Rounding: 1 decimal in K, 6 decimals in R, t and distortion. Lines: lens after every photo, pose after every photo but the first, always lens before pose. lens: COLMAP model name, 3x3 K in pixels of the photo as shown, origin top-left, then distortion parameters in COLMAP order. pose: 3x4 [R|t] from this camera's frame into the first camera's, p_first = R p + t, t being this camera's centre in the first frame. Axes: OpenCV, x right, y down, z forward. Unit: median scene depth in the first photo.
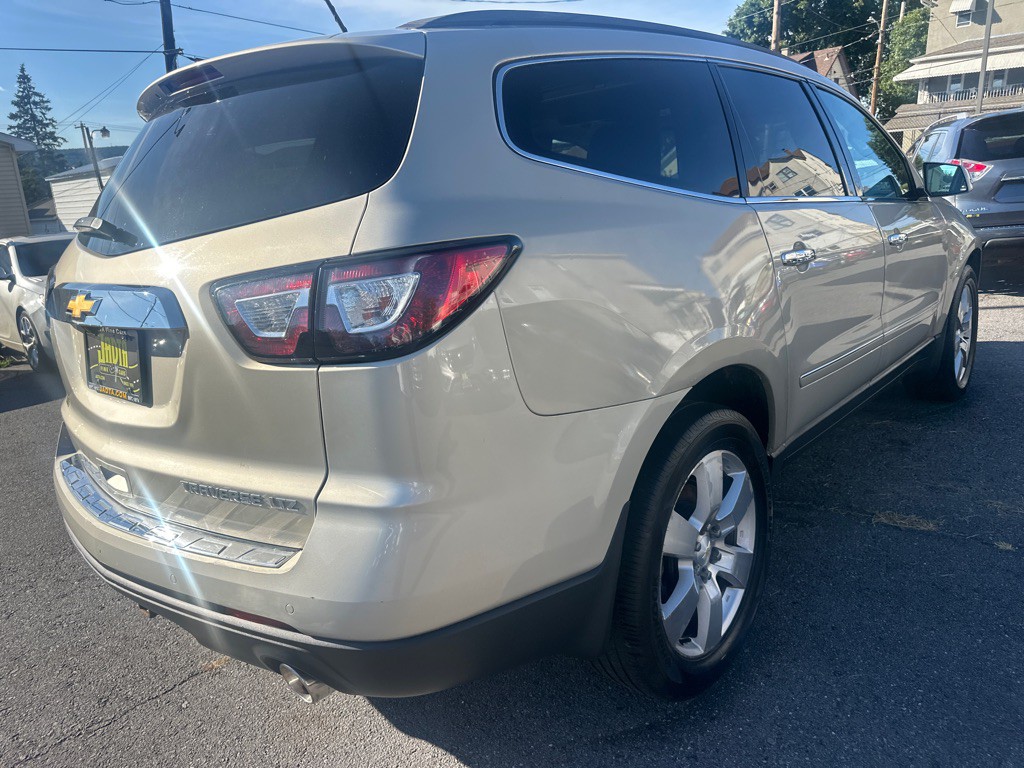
lens RADIAL K [[732.8, 0, 510.8], [0, 732.8, 380.0], [0, 0, 1]] dist [0.044835, -0.051888]
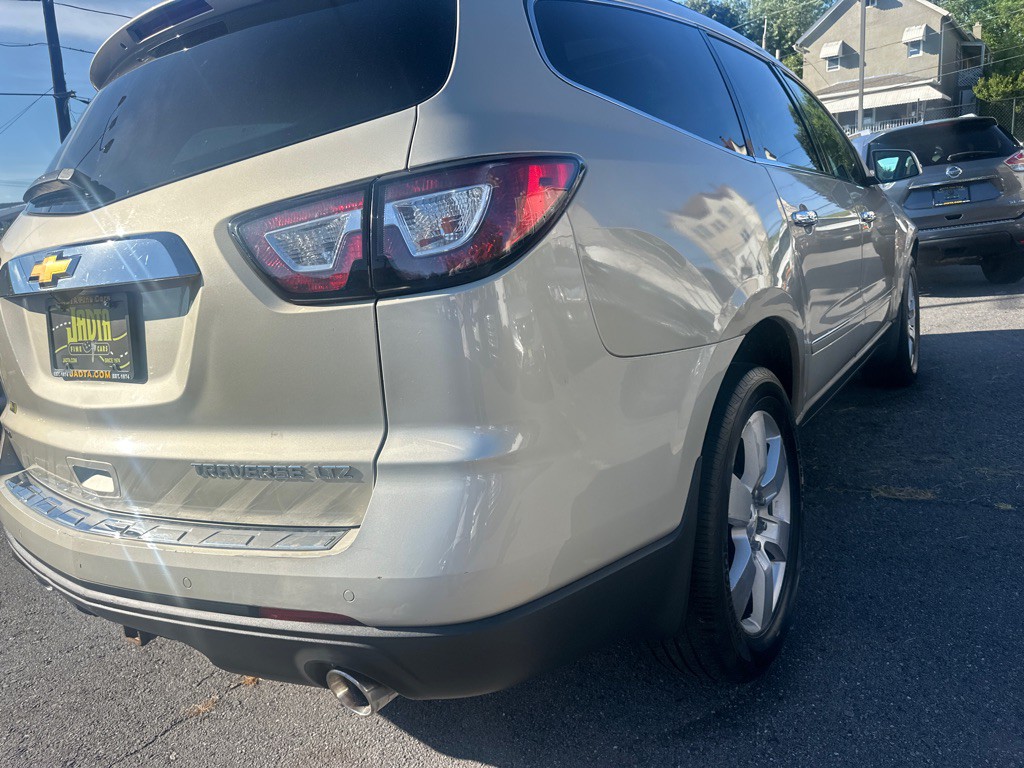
lens RADIAL K [[717.8, 0, 489.2], [0, 717.8, 400.8], [0, 0, 1]] dist [0.033377, -0.036746]
pose [[0.990749, -0.056665, 0.123310, -0.192396], [0.063520, 0.996605, -0.052390, 0.119062], [-0.119922, 0.059738, 0.990984, 0.133838]]
